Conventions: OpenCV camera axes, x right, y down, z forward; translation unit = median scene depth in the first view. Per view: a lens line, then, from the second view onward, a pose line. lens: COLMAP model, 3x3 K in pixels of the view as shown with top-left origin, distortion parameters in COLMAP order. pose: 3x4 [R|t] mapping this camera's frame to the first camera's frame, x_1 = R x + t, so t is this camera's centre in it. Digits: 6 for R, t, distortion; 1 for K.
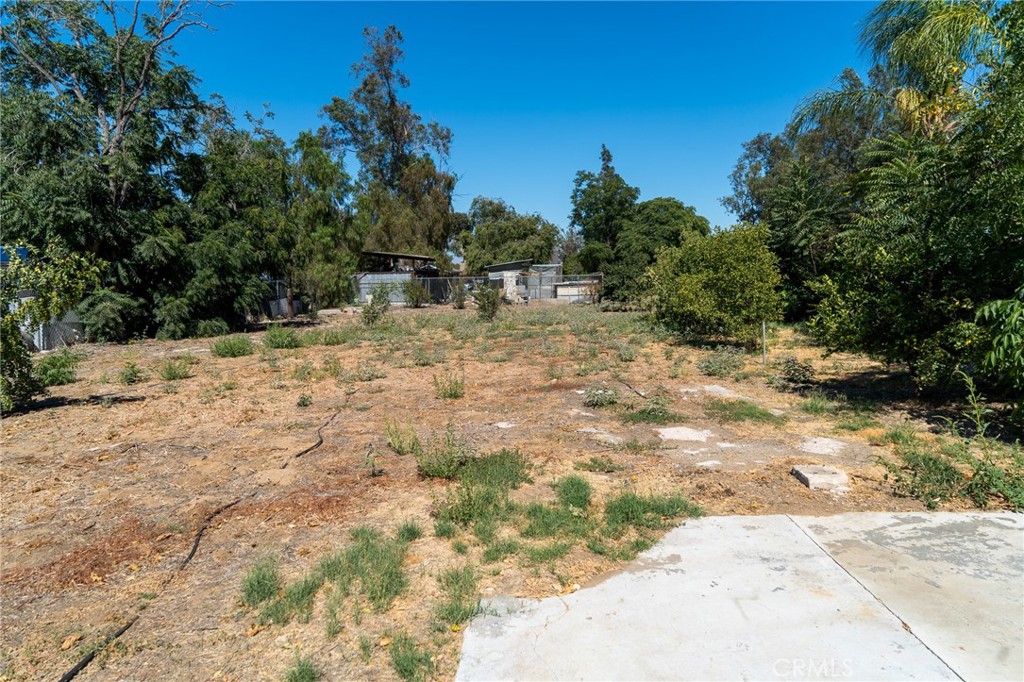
lens RADIAL K [[717.0, 0, 505.9], [0, 717.0, 335.7], [0, 0, 1]] dist [-0.008911, 0.008308]
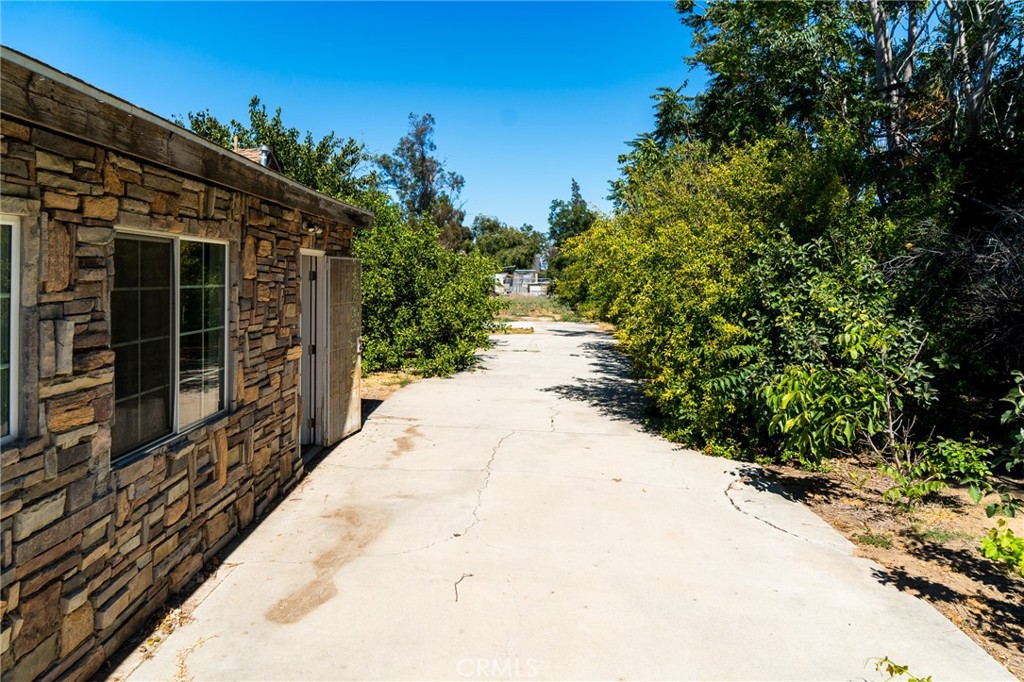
lens RADIAL K [[754.7, 0, 509.4], [0, 754.7, 301.4], [0, 0, 1]] dist [-0.093326, 0.088745]
pose [[0.999752, 0.019173, 0.011335, 0.006942], [-0.018656, 0.998855, -0.044051, 0.037056], [-0.012166, 0.043829, 0.998965, -0.597742]]
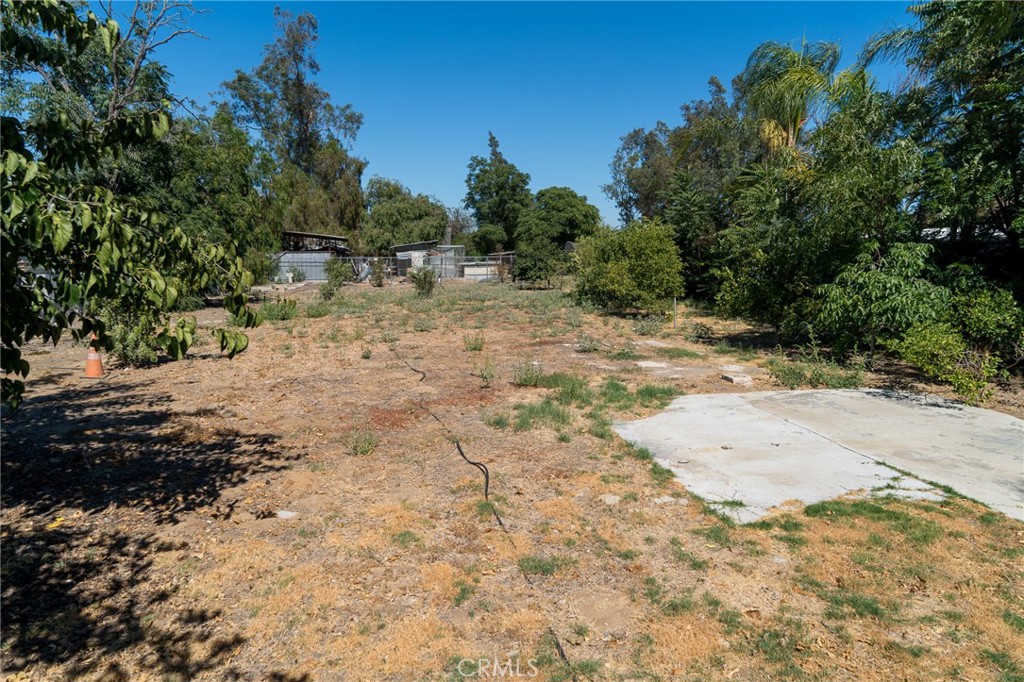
lens RADIAL K [[721.2, 0, 512.0], [0, 721.2, 341.0], [0, 0, 1]] dist [-0.002220, -0.000011]
pose [[0.982910, -0.008358, 0.183899, -0.059830], [0.001571, 0.999313, 0.037022, 0.003519], [-0.184082, -0.036100, 0.982248, -0.090979]]
